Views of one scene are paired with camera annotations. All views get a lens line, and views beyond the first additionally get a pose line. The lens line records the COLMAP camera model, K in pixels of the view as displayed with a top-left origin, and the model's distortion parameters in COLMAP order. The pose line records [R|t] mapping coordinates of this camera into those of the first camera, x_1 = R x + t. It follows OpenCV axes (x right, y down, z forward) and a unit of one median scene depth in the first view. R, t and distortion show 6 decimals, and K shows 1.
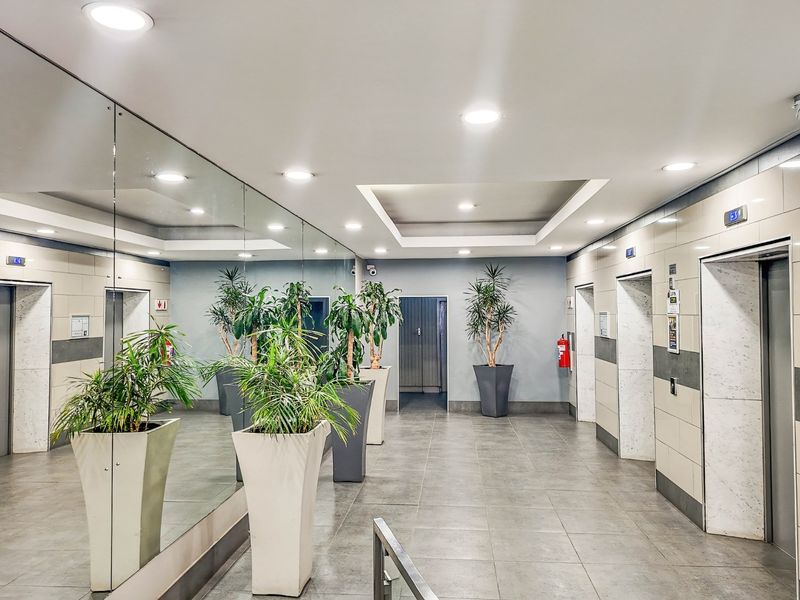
lens RADIAL K [[613.5, 0, 400.0], [0, 613.5, 300.0], [0, 0, 1]] dist [0.099798, -0.147920]
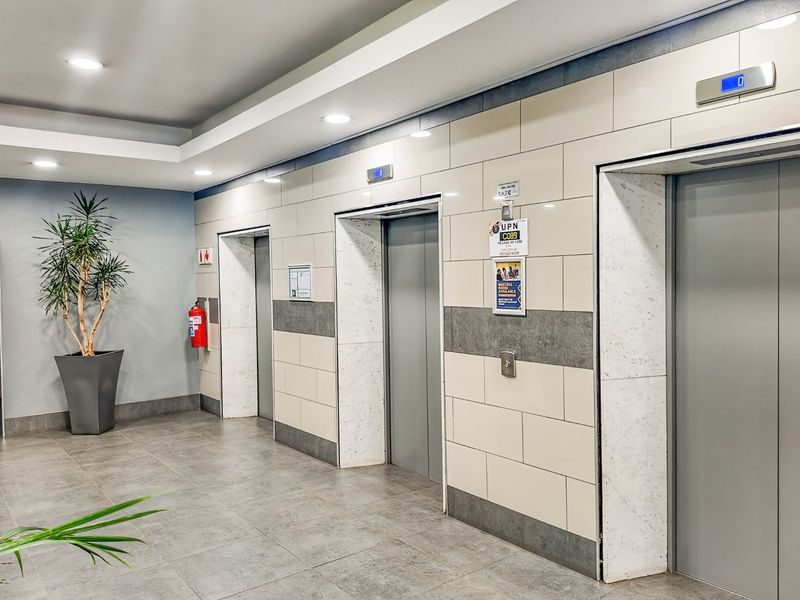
lens RADIAL K [[613.5, 0, 400.0], [0, 613.5, 300.0], [0, 0, 1]] dist [0.099798, -0.147920]
pose [[0.731031, -0.028016, 0.681769, -0.056997], [-0.004161, 0.998955, 0.045511, 0.023129], [-0.682332, -0.036106, 0.730150, 0.352985]]
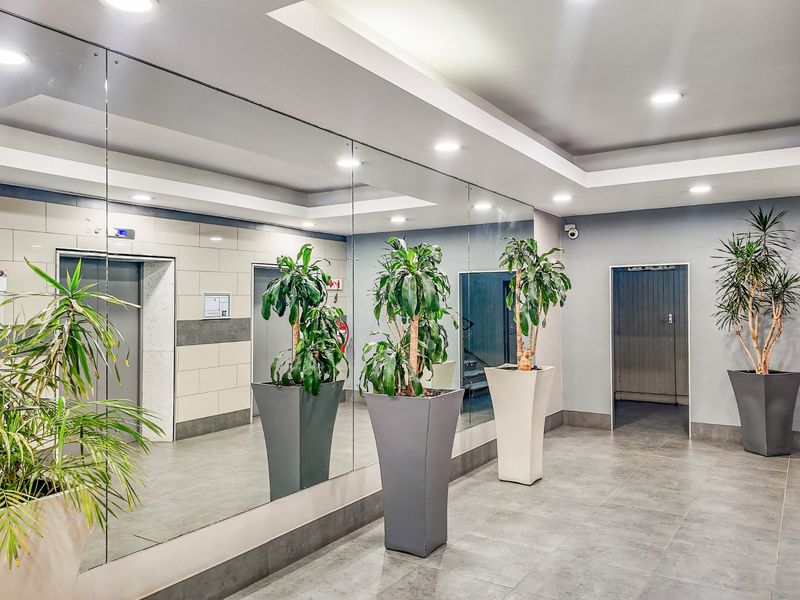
lens RADIAL K [[613.5, 0, 400.0], [0, 613.5, 300.0], [0, 0, 1]] dist [0.099798, -0.147920]
pose [[0.880403, -0.004376, -0.474206, 0.141844], [0.012853, 0.999810, 0.014636, 0.022316], [0.474052, -0.018981, 0.880292, 0.309080]]
